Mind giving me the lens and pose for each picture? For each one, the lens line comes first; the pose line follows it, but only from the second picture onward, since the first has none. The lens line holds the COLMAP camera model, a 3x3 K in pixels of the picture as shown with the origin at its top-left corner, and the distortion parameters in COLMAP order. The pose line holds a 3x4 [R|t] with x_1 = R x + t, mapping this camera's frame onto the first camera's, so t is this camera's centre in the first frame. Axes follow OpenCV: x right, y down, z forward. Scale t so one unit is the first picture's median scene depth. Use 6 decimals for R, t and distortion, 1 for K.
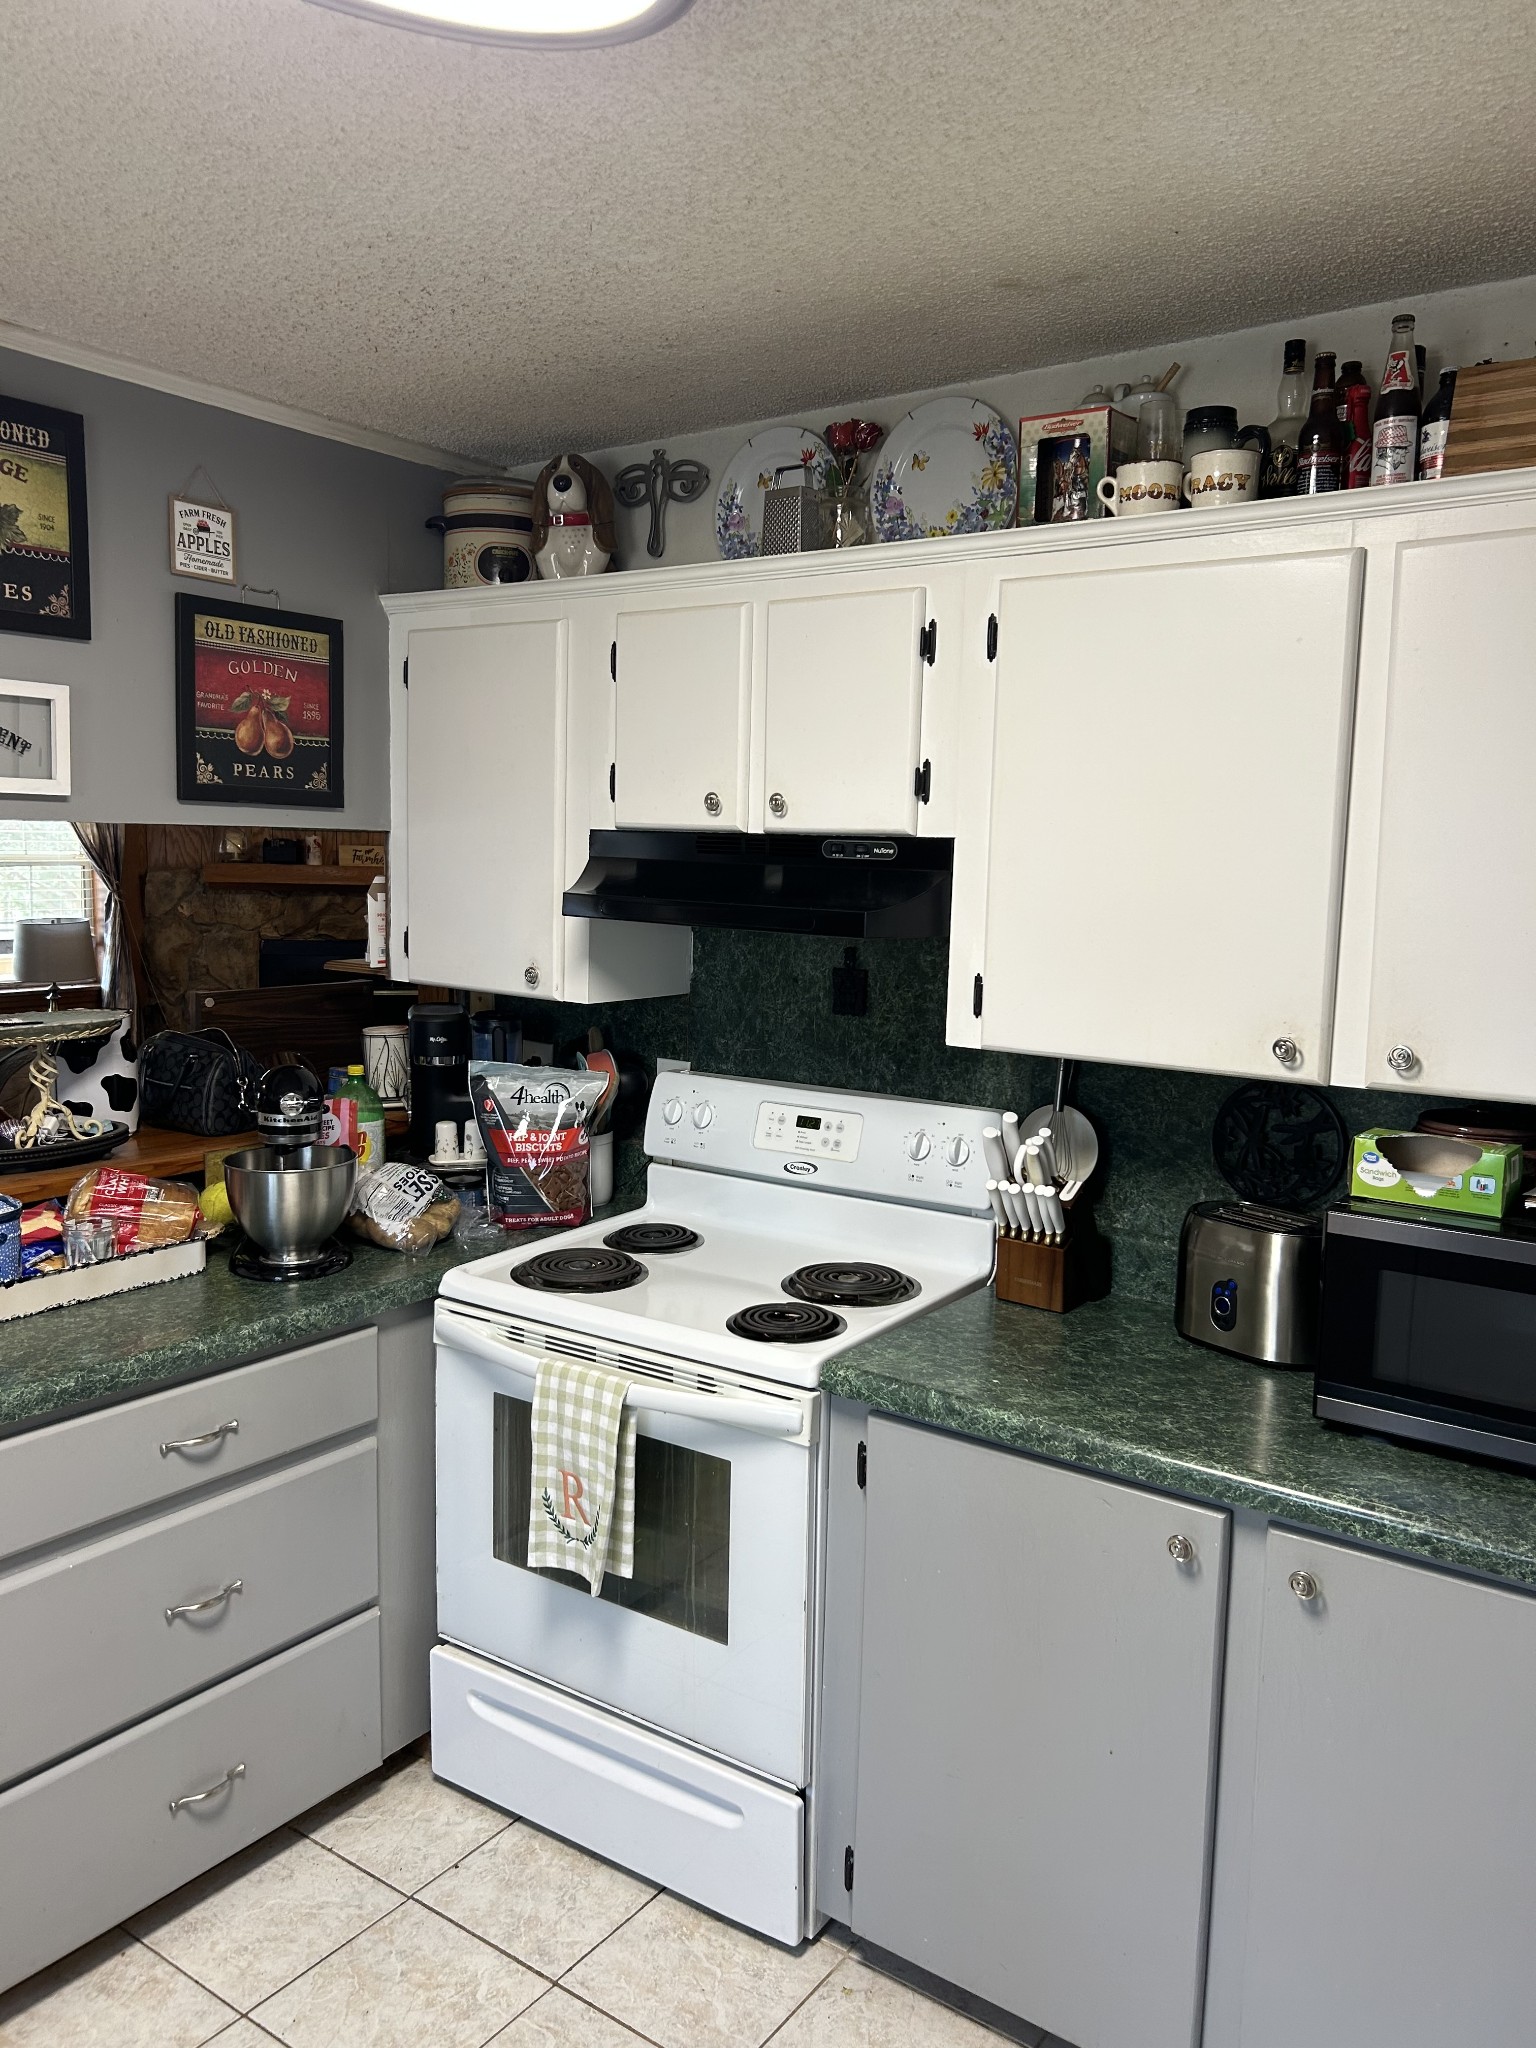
lens RADIAL K [[1530.0, 0, 768.0], [0, 1530.0, 1024.0], [0, 0, 1]] dist [0.051546, -0.051678]
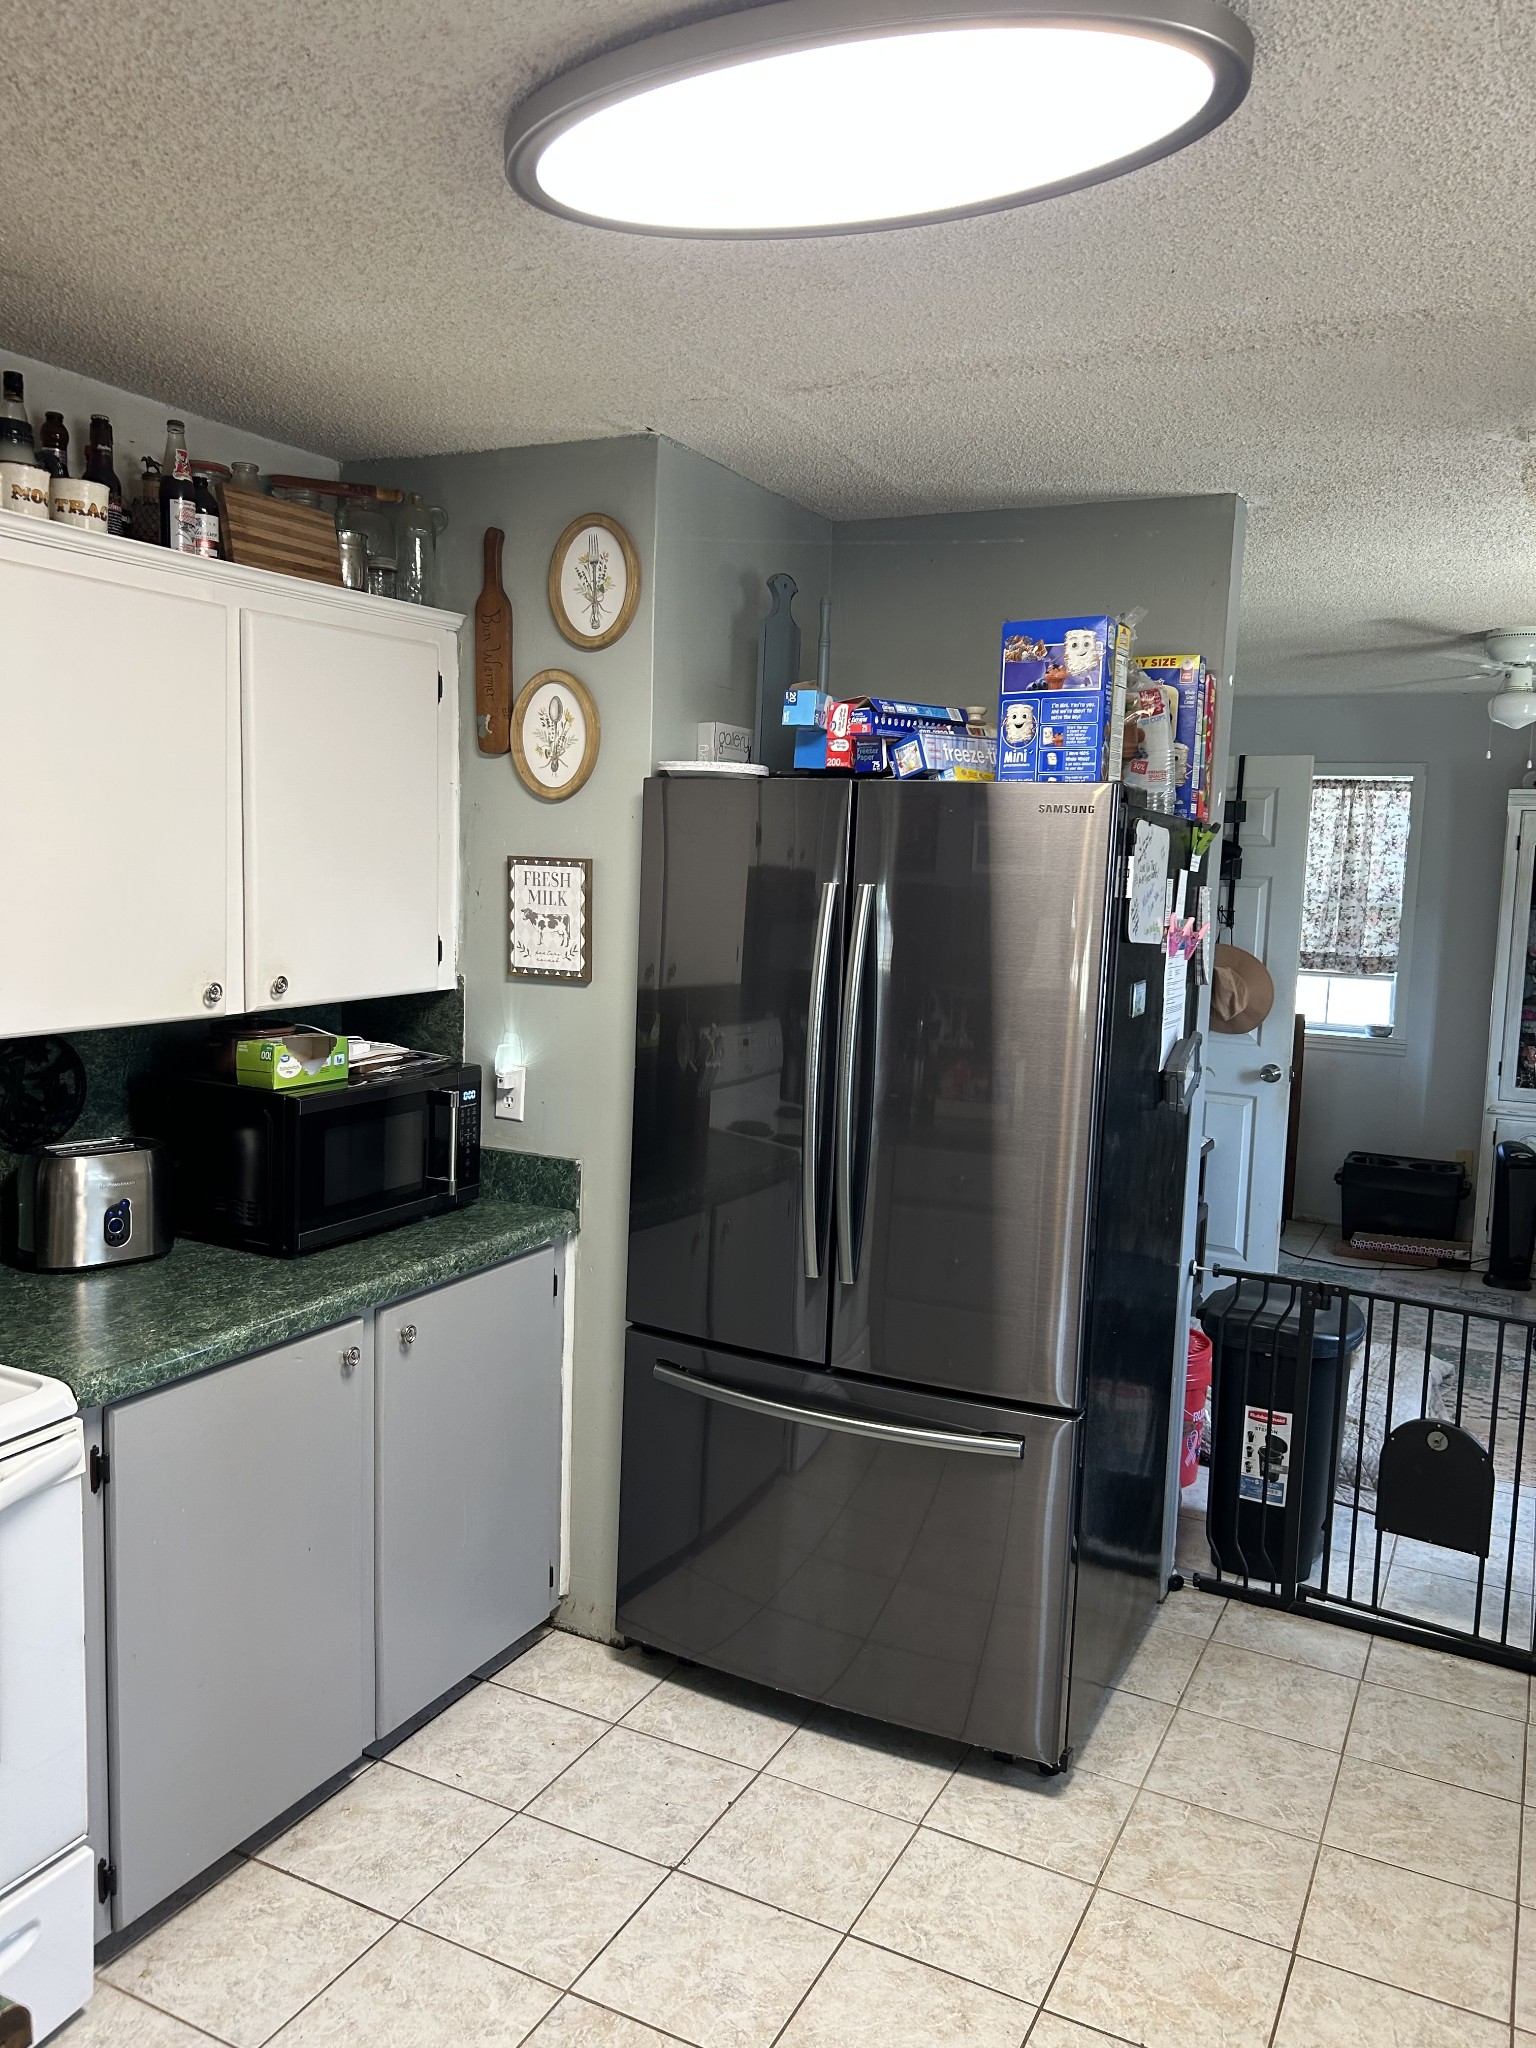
lens RADIAL K [[1530.0, 0, 768.0], [0, 1530.0, 1024.0], [0, 0, 1]] dist [0.051546, -0.051678]
pose [[-0.152096, -0.135322, 0.979058, -1.003728], [0.080243, 0.985622, 0.148695, -0.112285], [-0.985103, 0.101179, -0.139051, 0.744901]]
